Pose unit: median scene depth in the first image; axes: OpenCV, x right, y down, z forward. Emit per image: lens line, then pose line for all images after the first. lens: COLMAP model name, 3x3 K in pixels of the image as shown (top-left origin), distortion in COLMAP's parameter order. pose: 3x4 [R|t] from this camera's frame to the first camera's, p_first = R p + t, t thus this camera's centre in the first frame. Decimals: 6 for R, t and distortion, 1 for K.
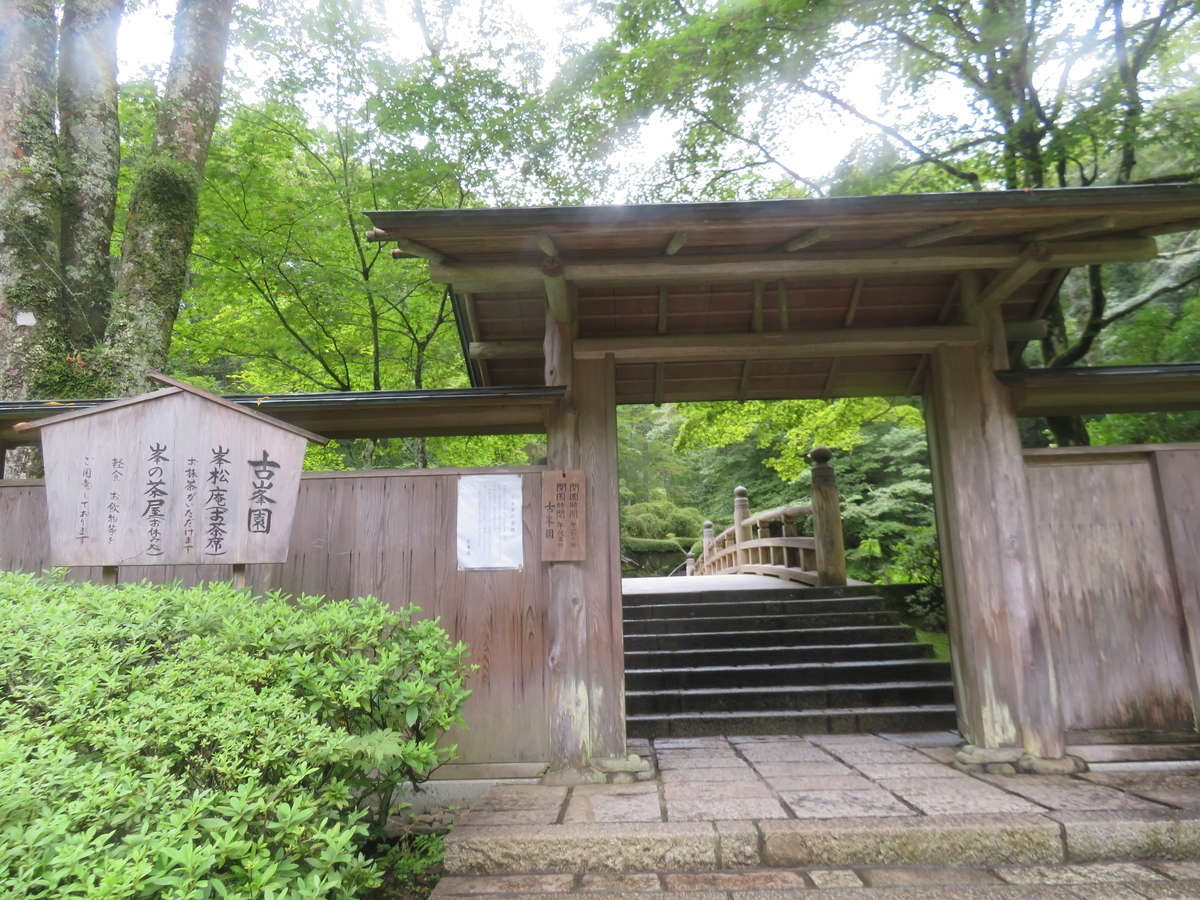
lens RADIAL K [[848.2, 0, 600.2], [0, 848.2, 449.2], [0, 0, 1]] dist [-0.000536, 0.000113]
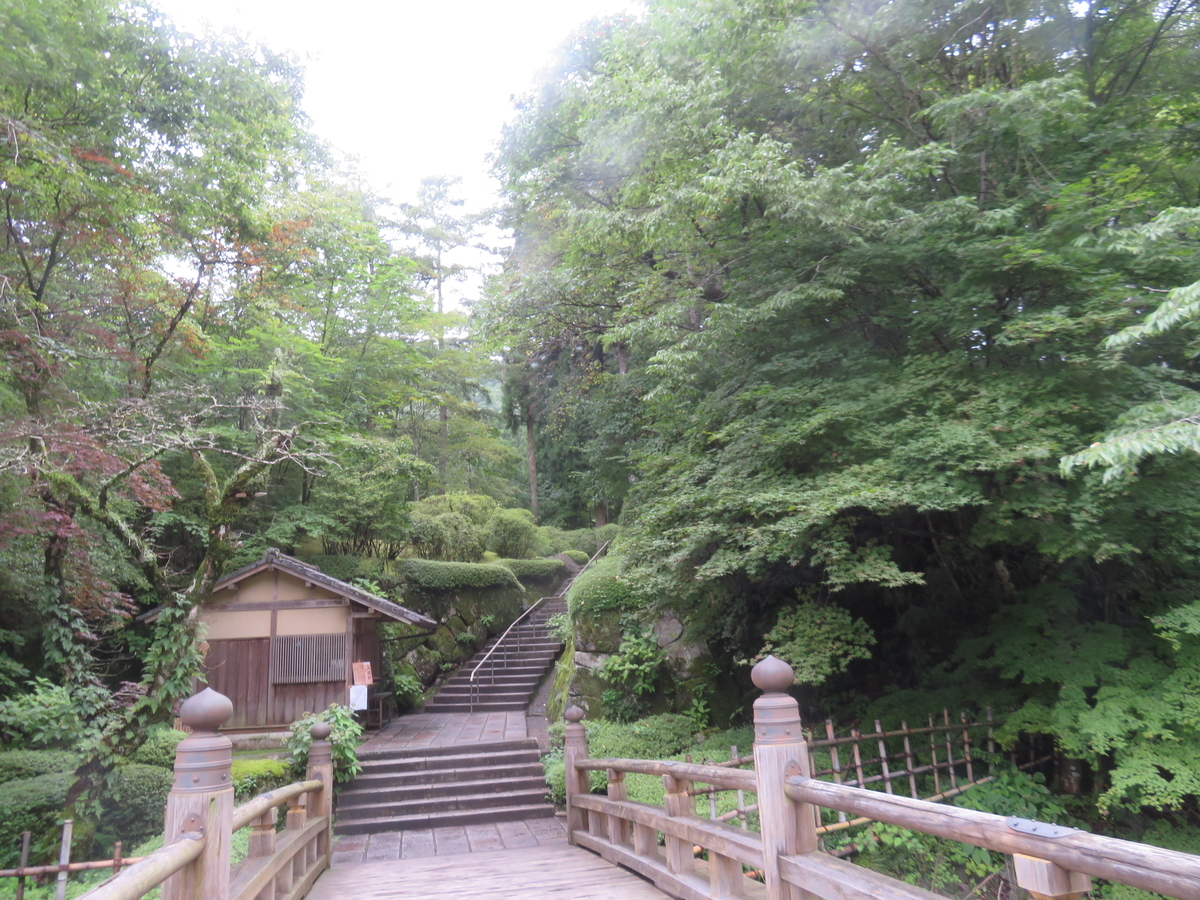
lens RADIAL K [[848.2, 0, 599.8], [0, 848.2, 451.1], [0, 0, 1]] dist [-0.000536, 0.000113]
pose [[0.969694, 0.033410, 0.242028, 0.016092], [-0.028718, 0.999326, -0.022886, 0.048521], [-0.242630, 0.015242, 0.969999, 0.483581]]
